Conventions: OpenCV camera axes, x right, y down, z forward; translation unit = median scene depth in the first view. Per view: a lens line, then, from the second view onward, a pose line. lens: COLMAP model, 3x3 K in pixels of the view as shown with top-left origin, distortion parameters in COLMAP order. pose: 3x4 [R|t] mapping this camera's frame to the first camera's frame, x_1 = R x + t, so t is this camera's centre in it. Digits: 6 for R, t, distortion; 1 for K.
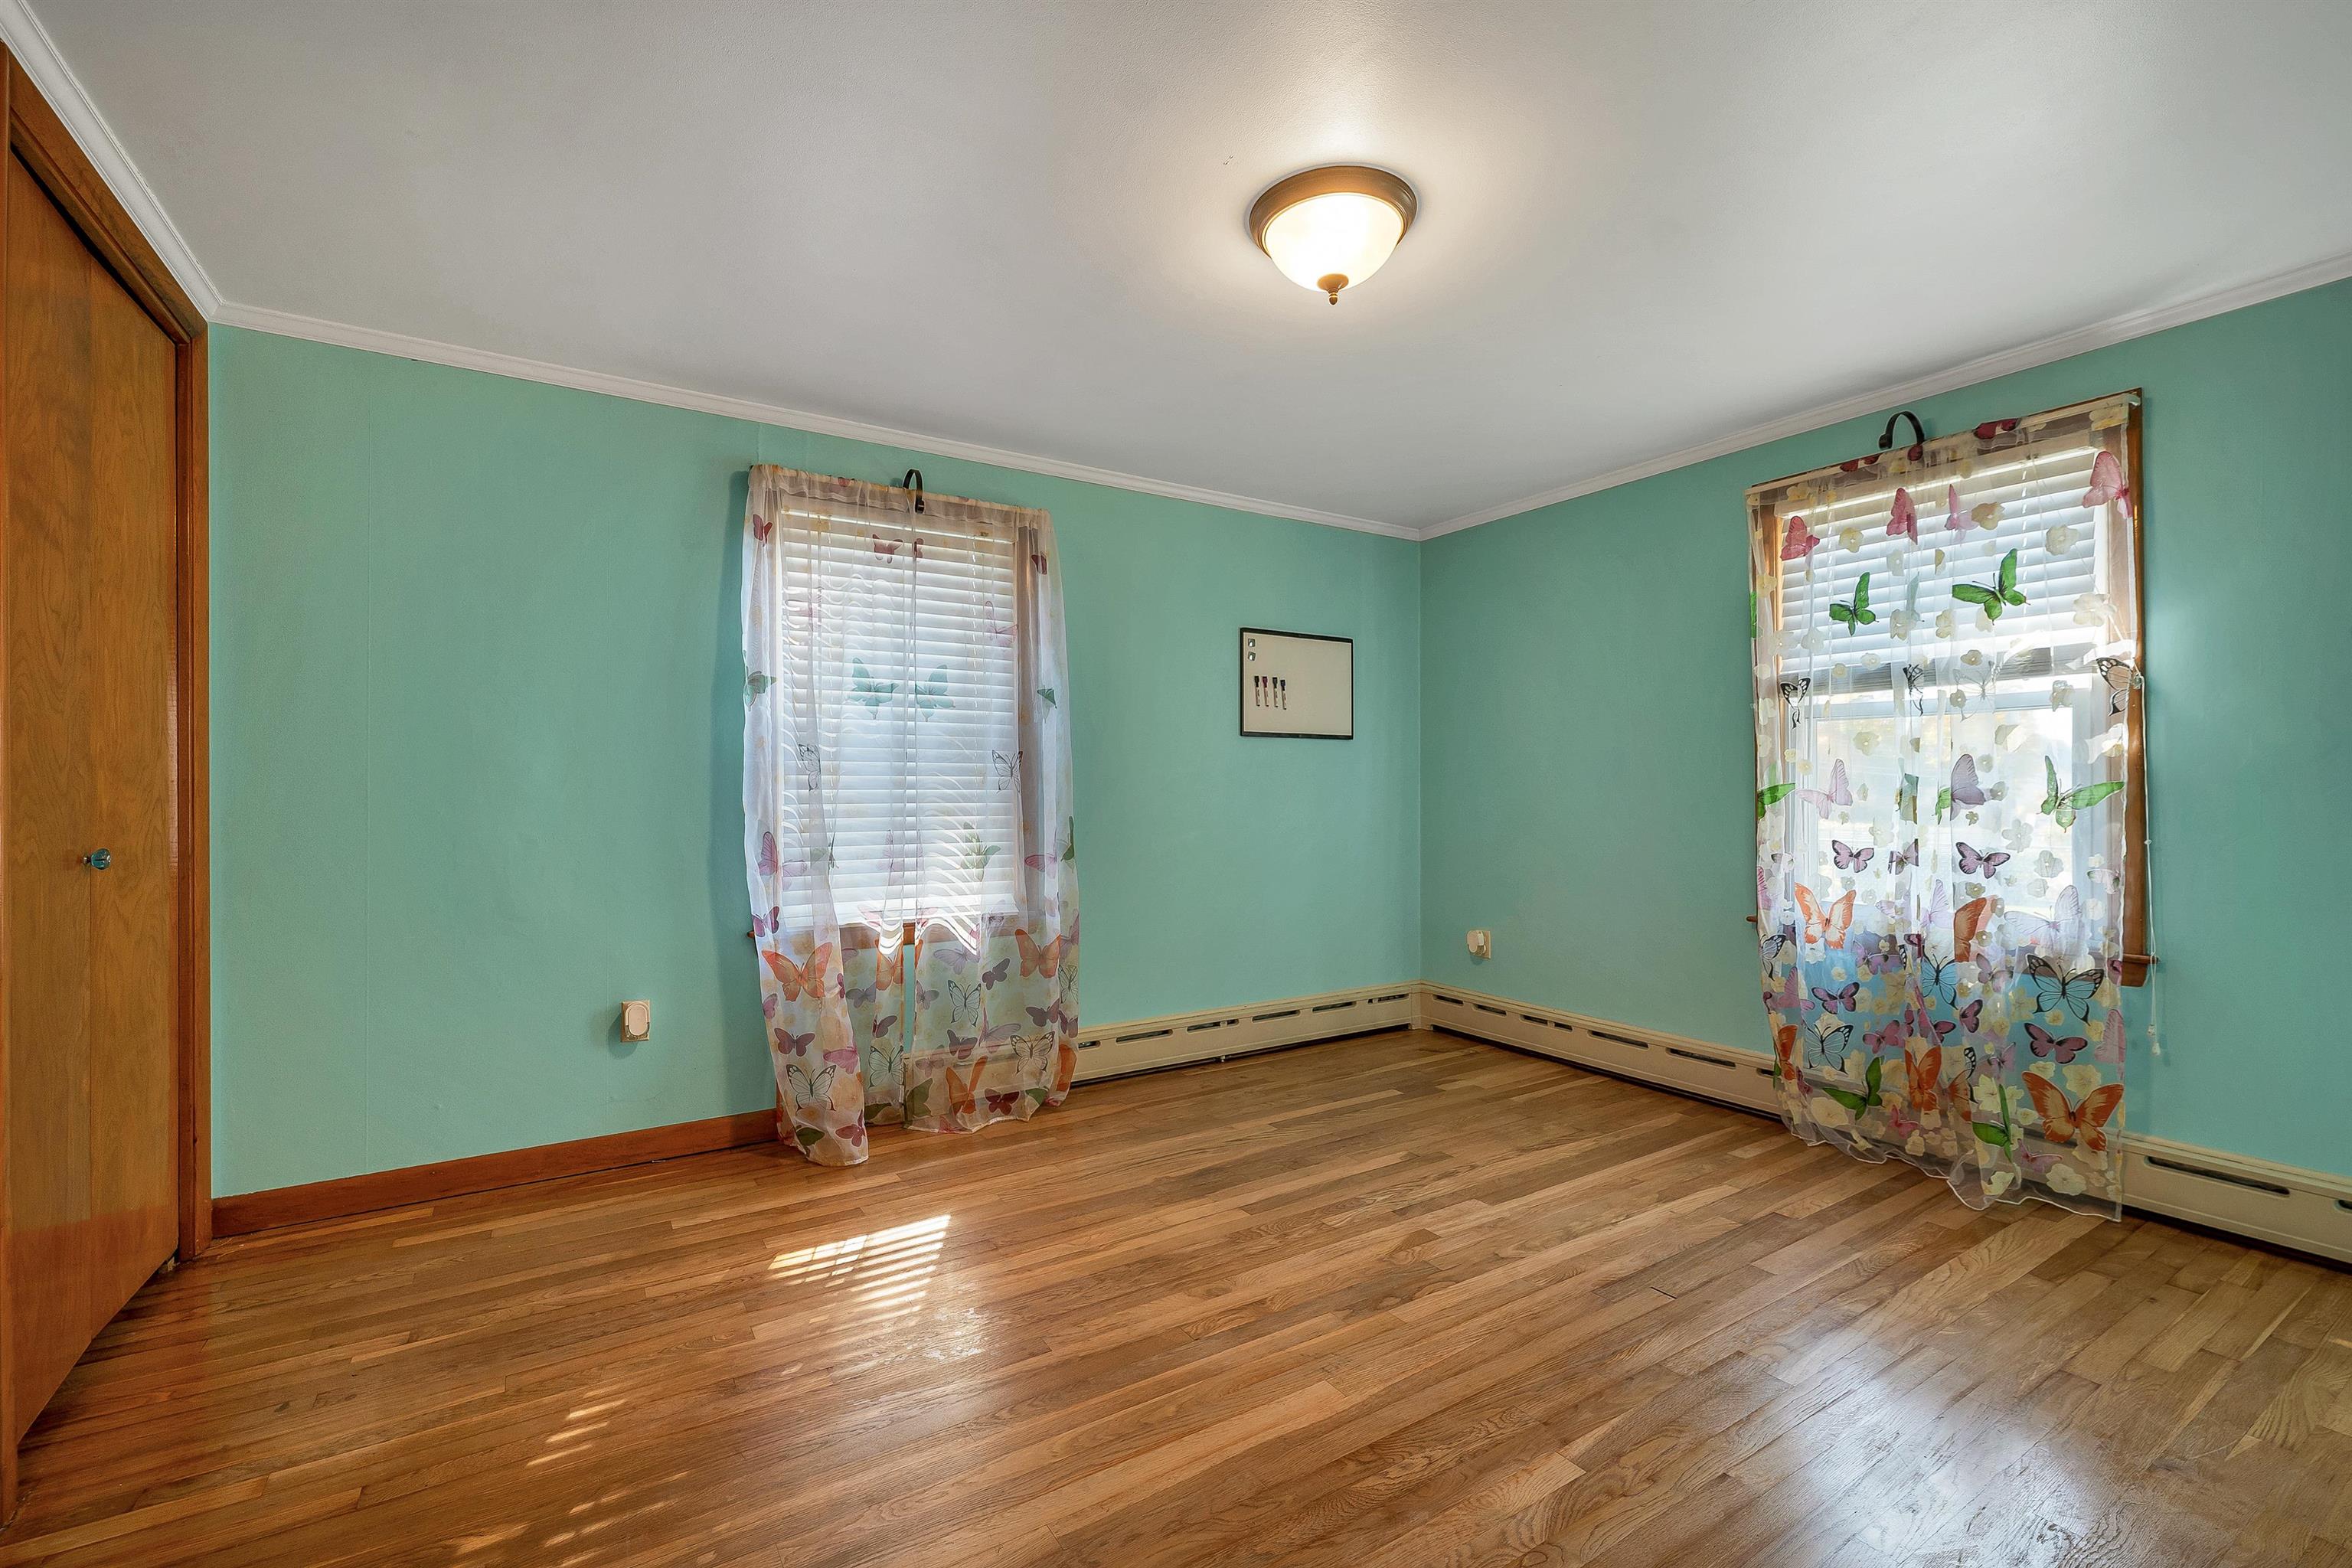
lens RADIAL K [[1006.1, 0, 1175.8], [0, 1006.1, 796.5], [0, 0, 1]] dist [0.000853, -0.000017]
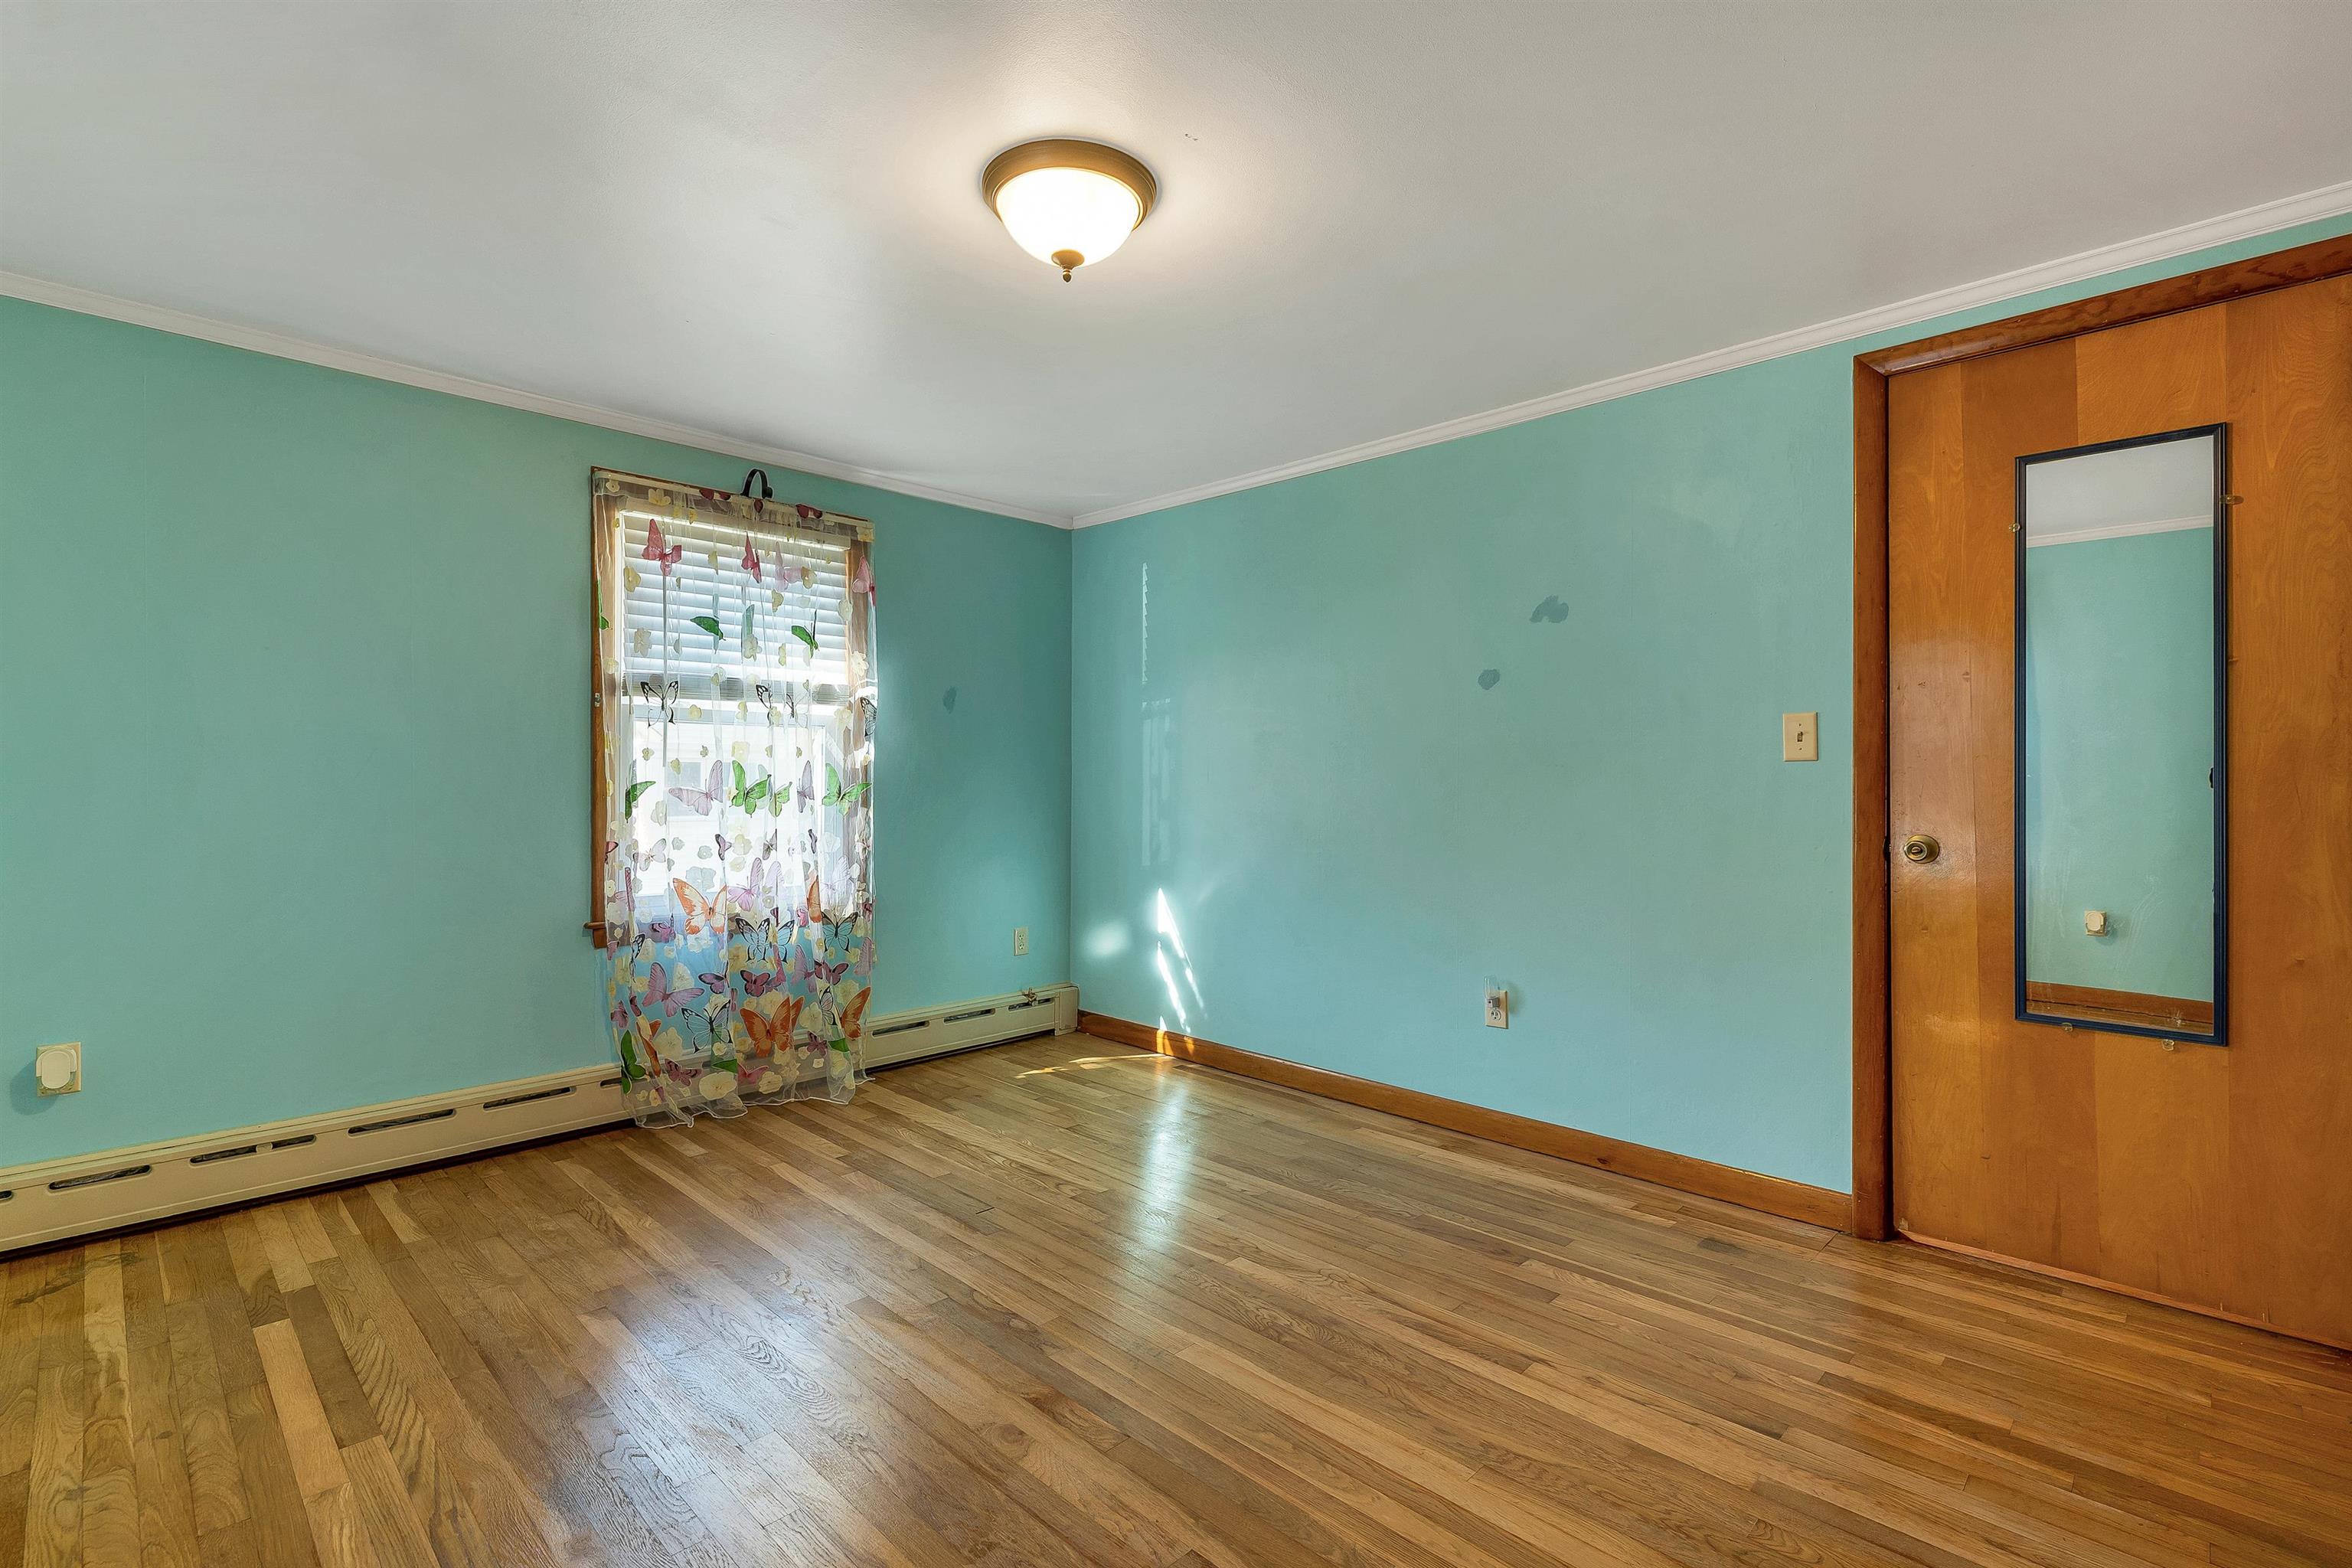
lens RADIAL K [[1059.0, 0, 1176.0], [0, 1059.0, 784.0], [0, 0, 1]] dist [-0.001487, 0.000046]
pose [[-0.228205, -0.000731, 0.973613, -0.593377], [0.007151, 0.999971, 0.002427, -0.011062], [-0.973587, 0.007517, -0.228193, 0.797775]]
